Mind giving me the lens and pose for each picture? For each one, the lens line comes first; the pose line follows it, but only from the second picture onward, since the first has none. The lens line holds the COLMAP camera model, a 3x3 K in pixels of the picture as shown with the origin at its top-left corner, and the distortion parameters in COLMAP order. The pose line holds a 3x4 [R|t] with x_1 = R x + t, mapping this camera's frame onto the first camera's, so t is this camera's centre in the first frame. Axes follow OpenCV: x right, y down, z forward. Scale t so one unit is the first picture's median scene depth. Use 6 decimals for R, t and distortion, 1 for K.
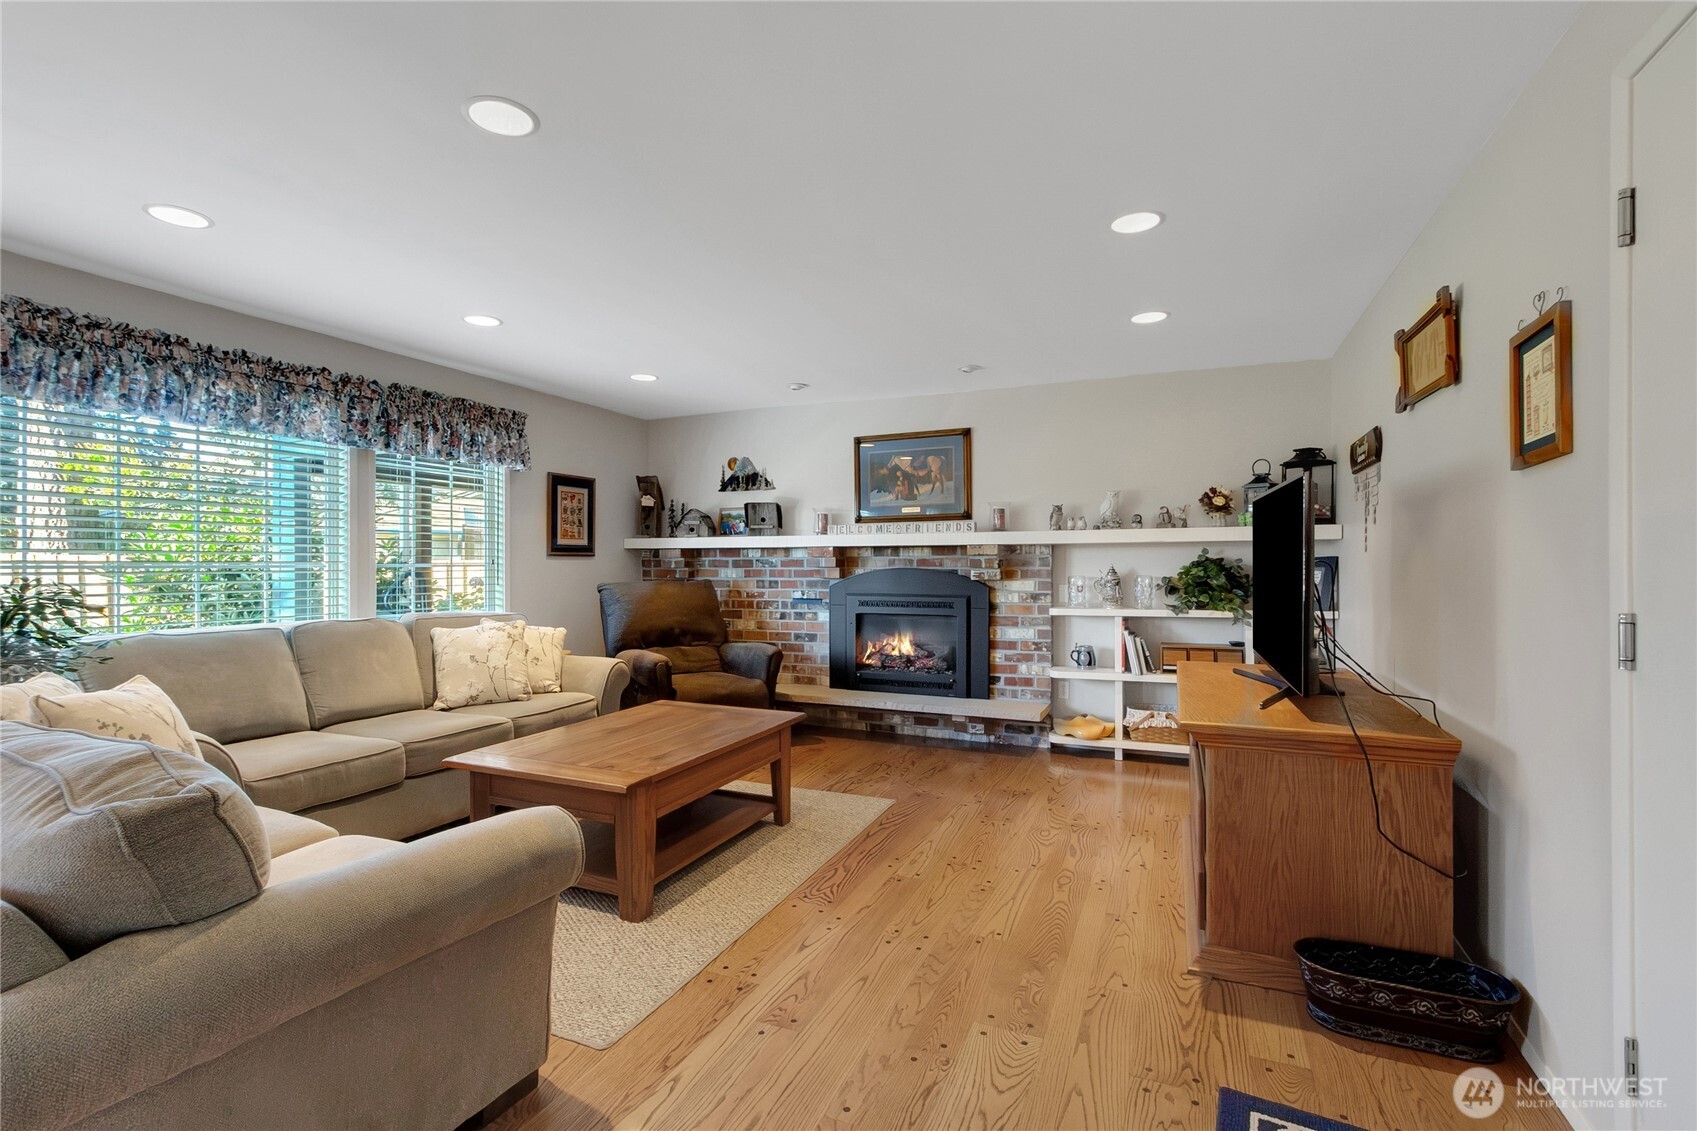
lens RADIAL K [[776.3, 0, 824.9], [0, 776.3, 568.2], [0, 0, 1]] dist [0.001422, 0.000021]
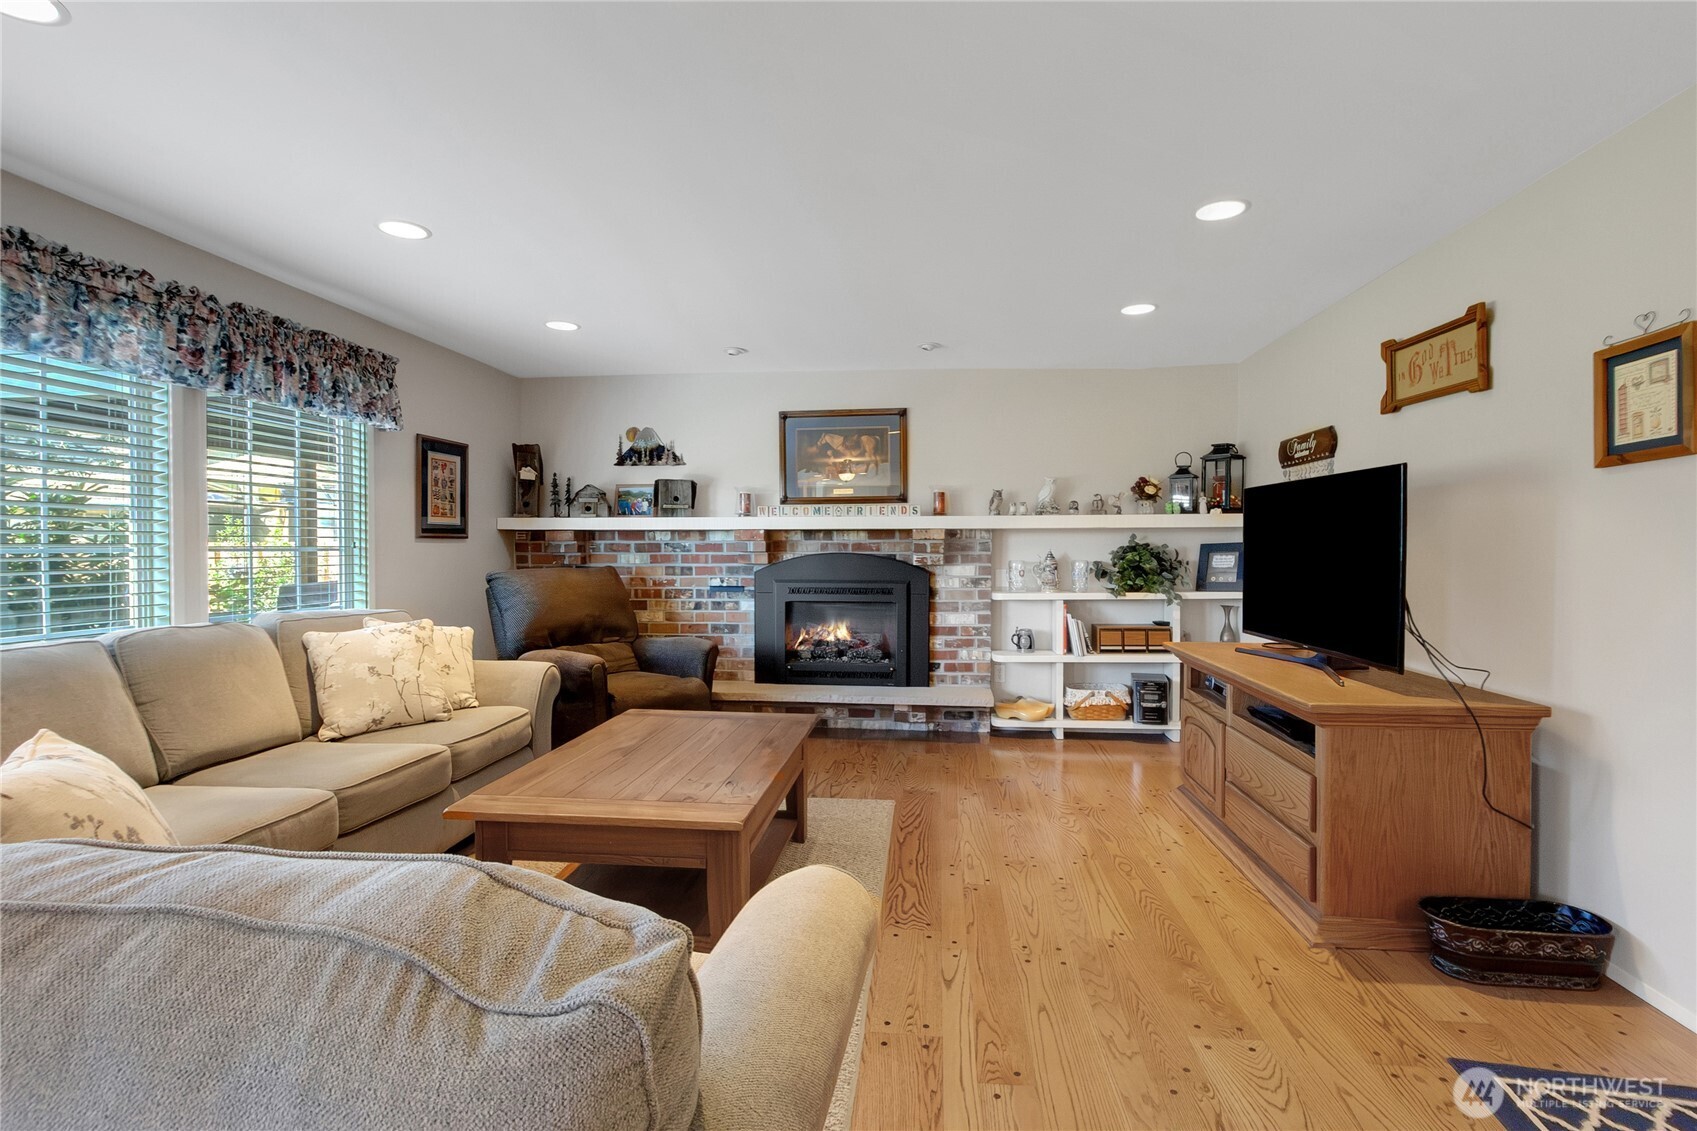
lens RADIAL K [[787.0, 0, 848.3], [0, 787.0, 560.9], [0, 0, 1]] dist [0.001847, -0.000288]
pose [[0.951441, -0.003365, 0.307811, -0.210260], [0.000000, 0.999940, 0.010932, -0.000884], [-0.307830, -0.010401, 0.951385, 0.096103]]
